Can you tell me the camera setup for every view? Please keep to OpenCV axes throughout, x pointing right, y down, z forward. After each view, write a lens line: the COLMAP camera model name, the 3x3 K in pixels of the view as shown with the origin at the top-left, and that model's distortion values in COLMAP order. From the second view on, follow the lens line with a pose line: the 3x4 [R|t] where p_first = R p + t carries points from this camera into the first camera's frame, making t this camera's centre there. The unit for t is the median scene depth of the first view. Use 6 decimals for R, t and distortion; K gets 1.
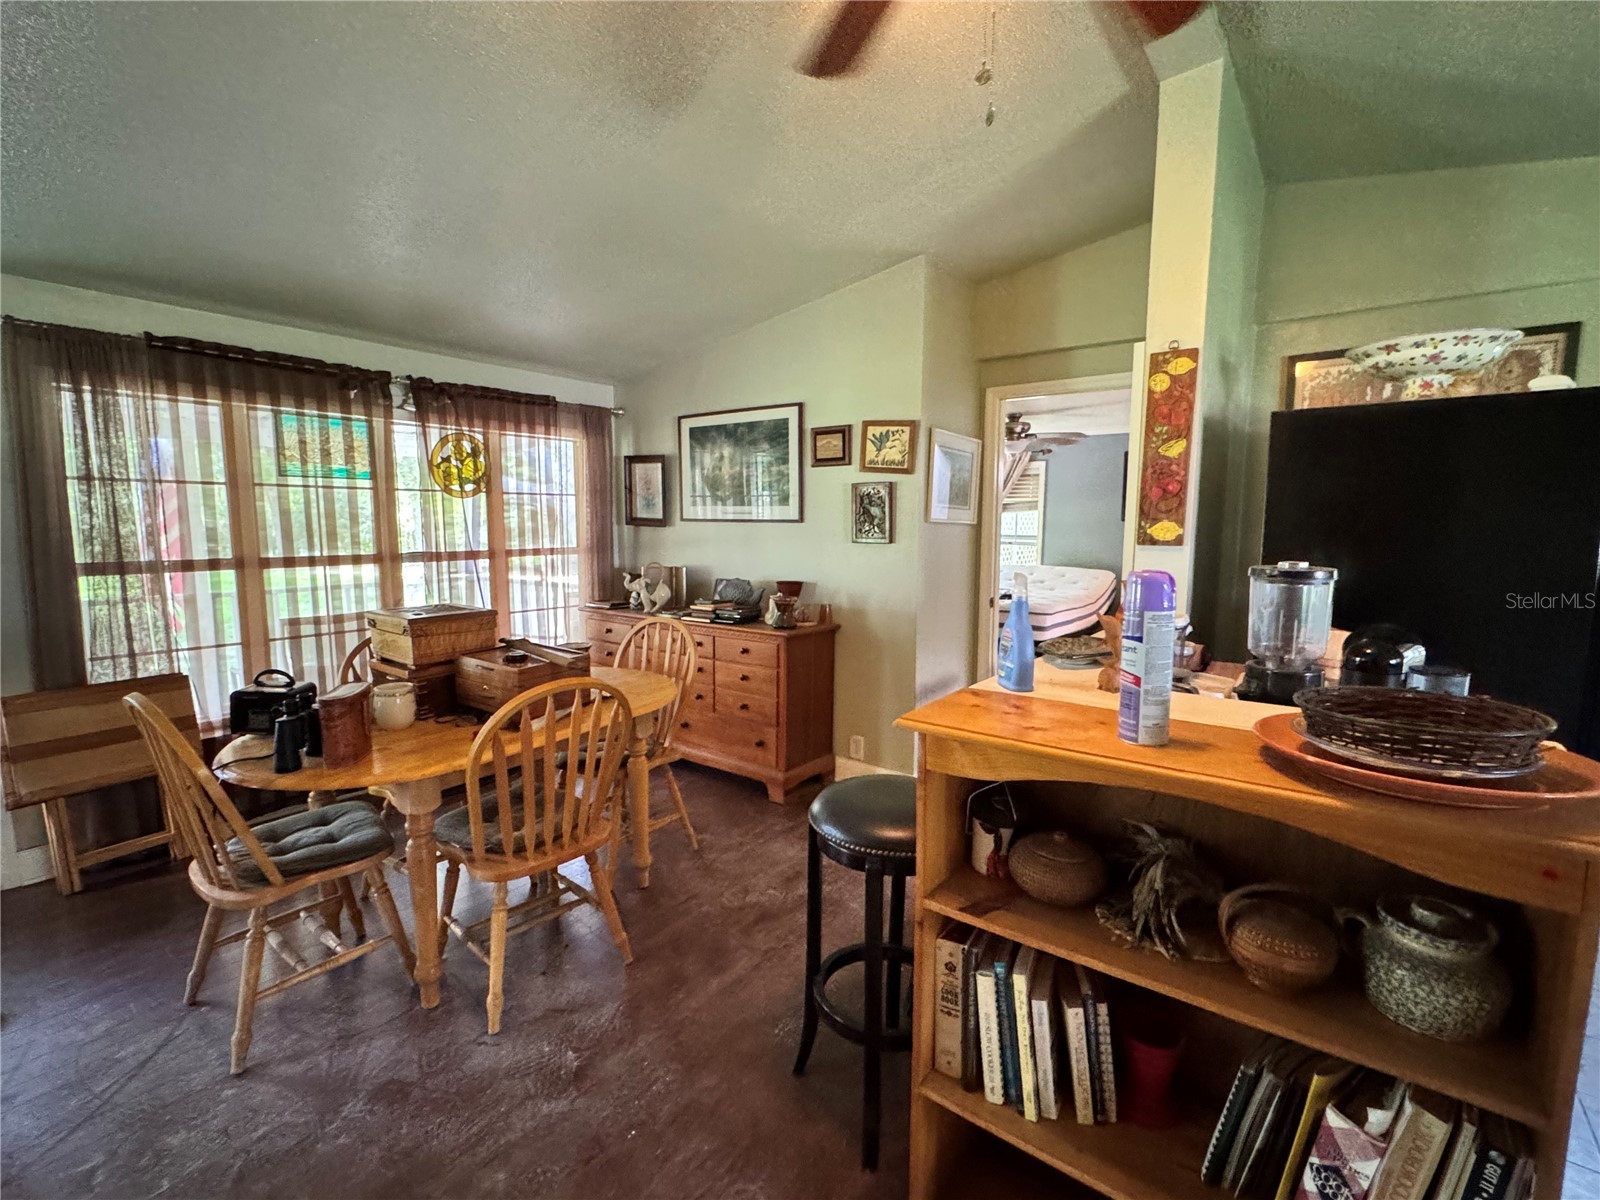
lens RADIAL K [[710.9, 0, 796.4], [0, 710.9, 601.7], [0, 0, 1]] dist [0.002353, 0.000978]
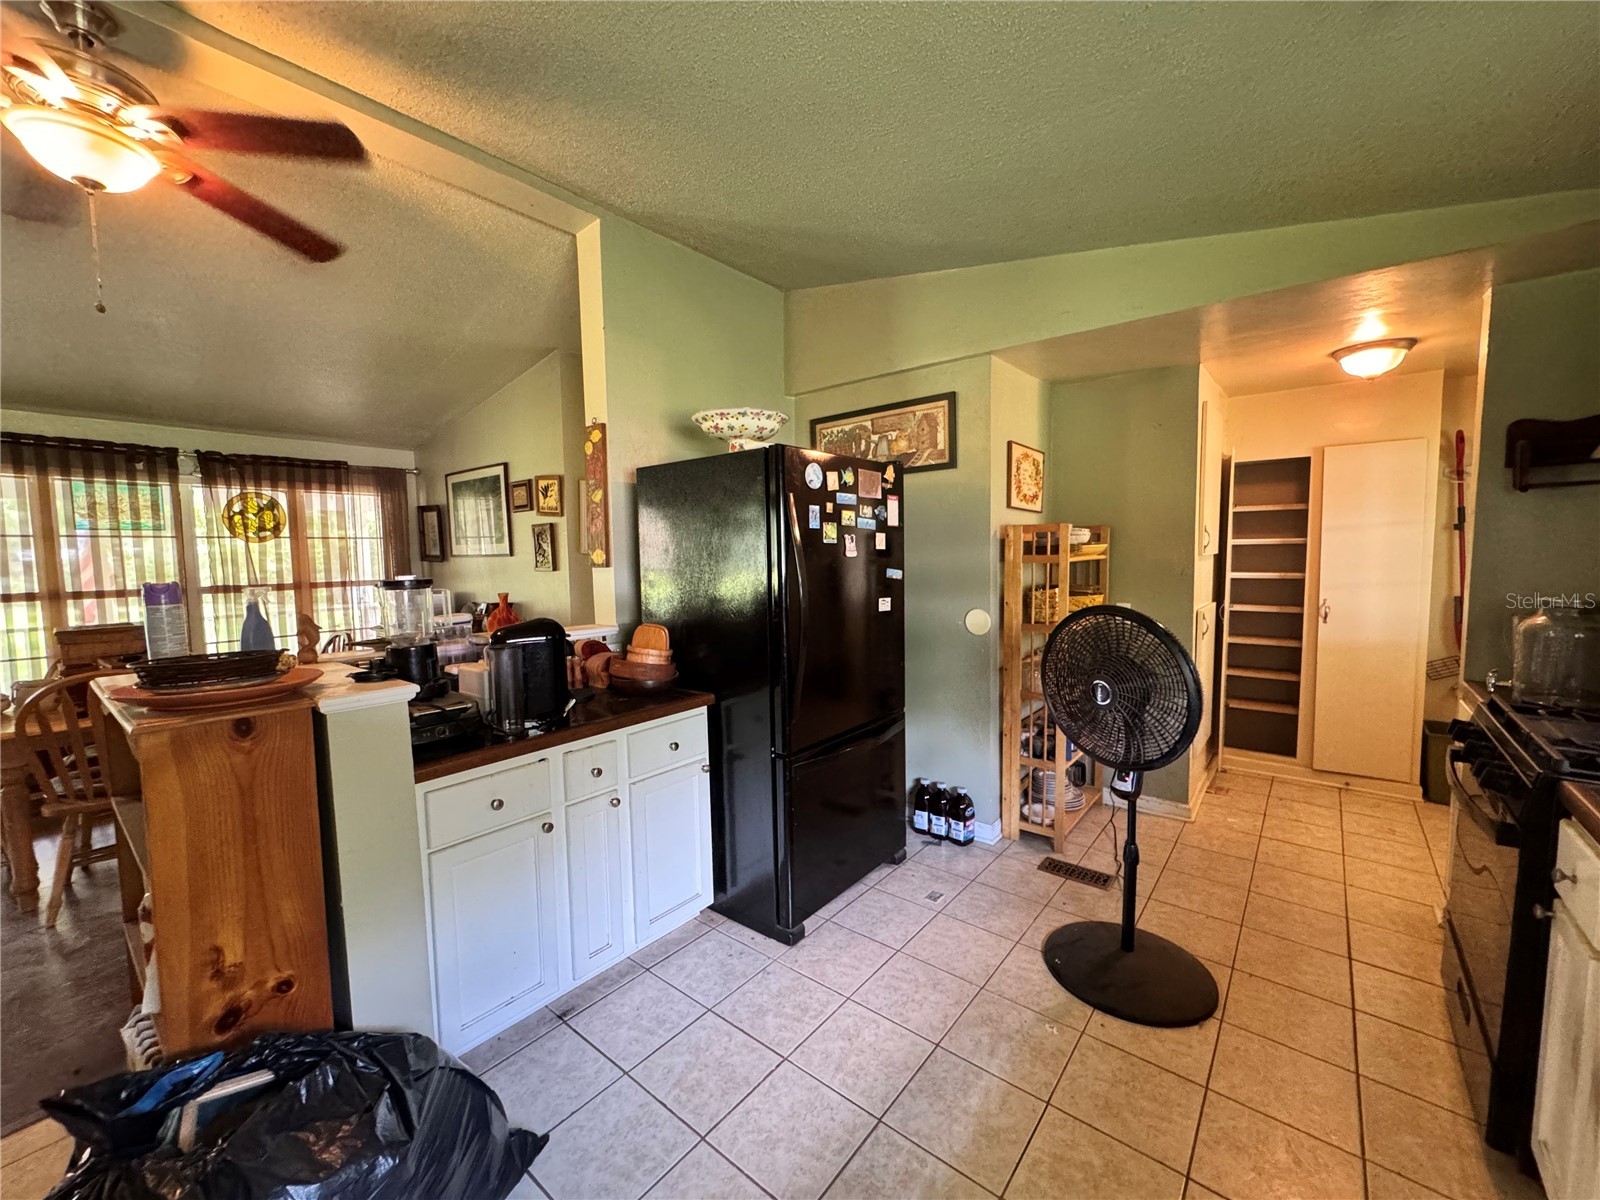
lens RADIAL K [[642.6, 0, 799.8], [0, 642.6, 600.0], [0, 0, 1]] dist [0.000980, 0.000034]
pose [[0.999154, -0.018184, -0.036887, 0.586594], [0.016515, 0.998848, -0.045054, 0.026699], [0.037664, 0.044406, 0.998303, -0.119082]]
